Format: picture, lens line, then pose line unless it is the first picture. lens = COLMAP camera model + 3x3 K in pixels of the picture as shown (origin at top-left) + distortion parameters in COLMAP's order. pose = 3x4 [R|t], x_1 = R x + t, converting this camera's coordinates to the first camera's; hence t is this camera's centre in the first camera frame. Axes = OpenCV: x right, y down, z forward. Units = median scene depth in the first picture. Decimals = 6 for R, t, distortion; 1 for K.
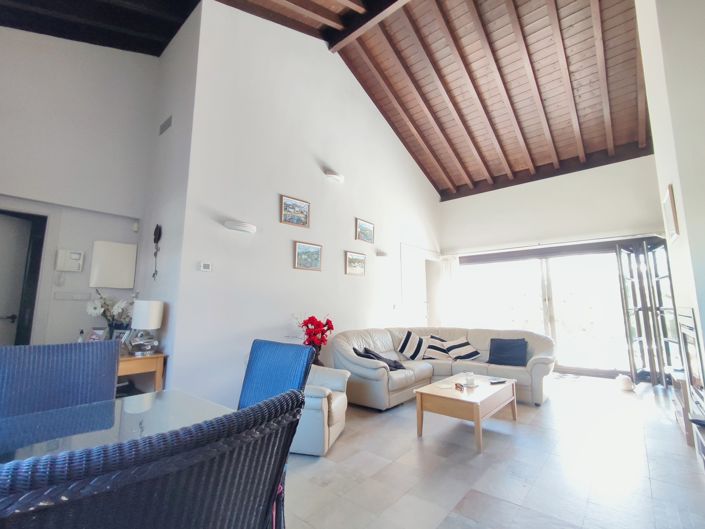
lens RADIAL K [[324.4, 0, 356.3], [0, 324.4, 260.9], [0, 0, 1]] dist [-0.001082, 0.000261]
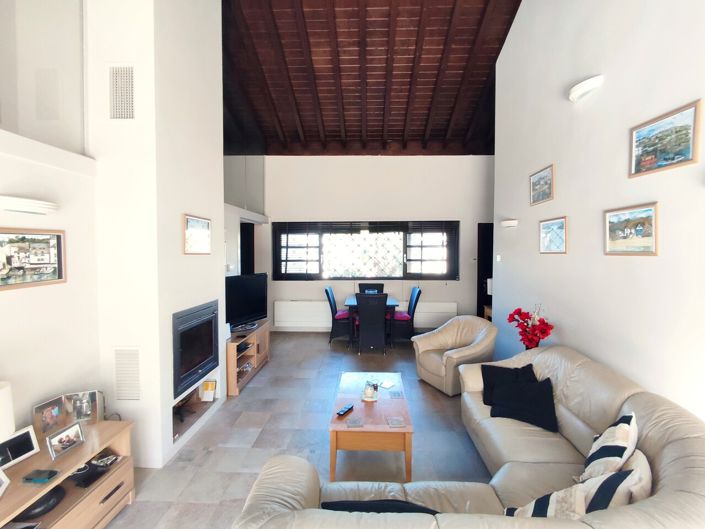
lens RADIAL K [[321.5, 0, 360.3], [0, 321.5, 260.4], [0, 0, 1]] dist [-0.002904, -0.000462]
pose [[-0.766723, 0.021444, -0.641620, 0.703166], [0.091440, 0.992900, -0.076085, 0.061050], [0.635433, -0.117005, -0.763240, 1.287129]]
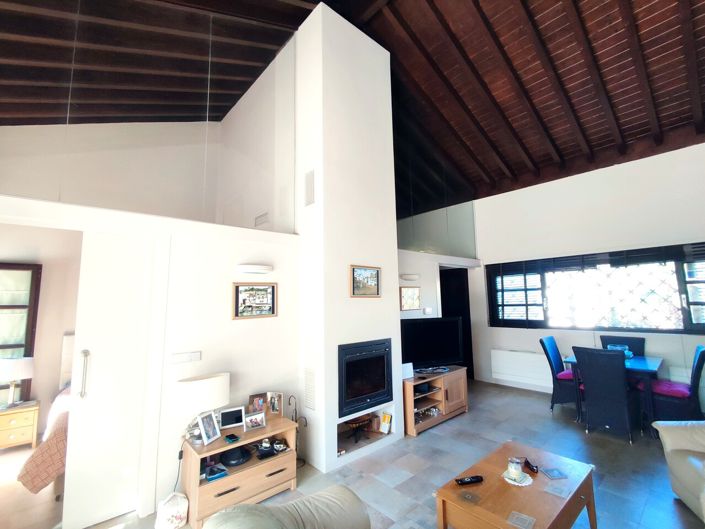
lens RADIAL K [[321.5, 0, 360.3], [0, 321.5, 260.4], [0, 0, 1]] dist [-0.002904, -0.000462]
pose [[-0.993860, 0.035574, 0.104771, 0.451799], [0.006958, 0.965123, -0.261703, 0.088143], [-0.110427, -0.259367, -0.959445, 1.361946]]
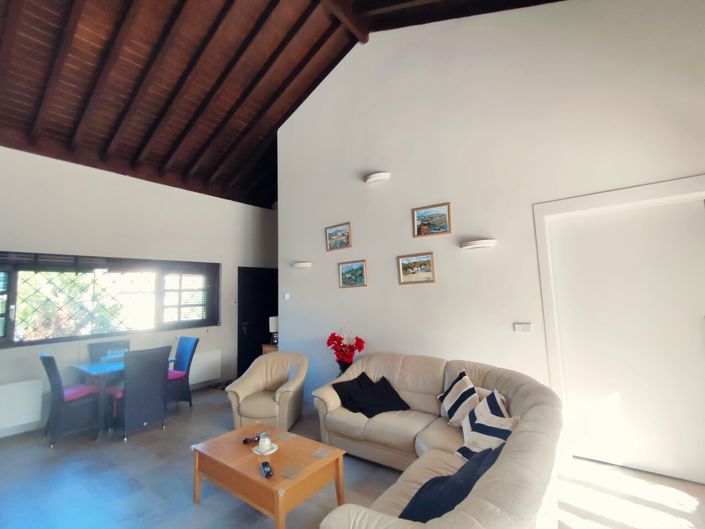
lens RADIAL K [[324.4, 0, 356.3], [0, 324.4, 260.9], [0, 0, 1]] dist [-0.001082, 0.000261]
pose [[0.081482, -0.108178, -0.990787, 0.895046], [0.180916, 0.979183, -0.092033, 0.042659], [0.980117, -0.171750, 0.099357, 0.913738]]
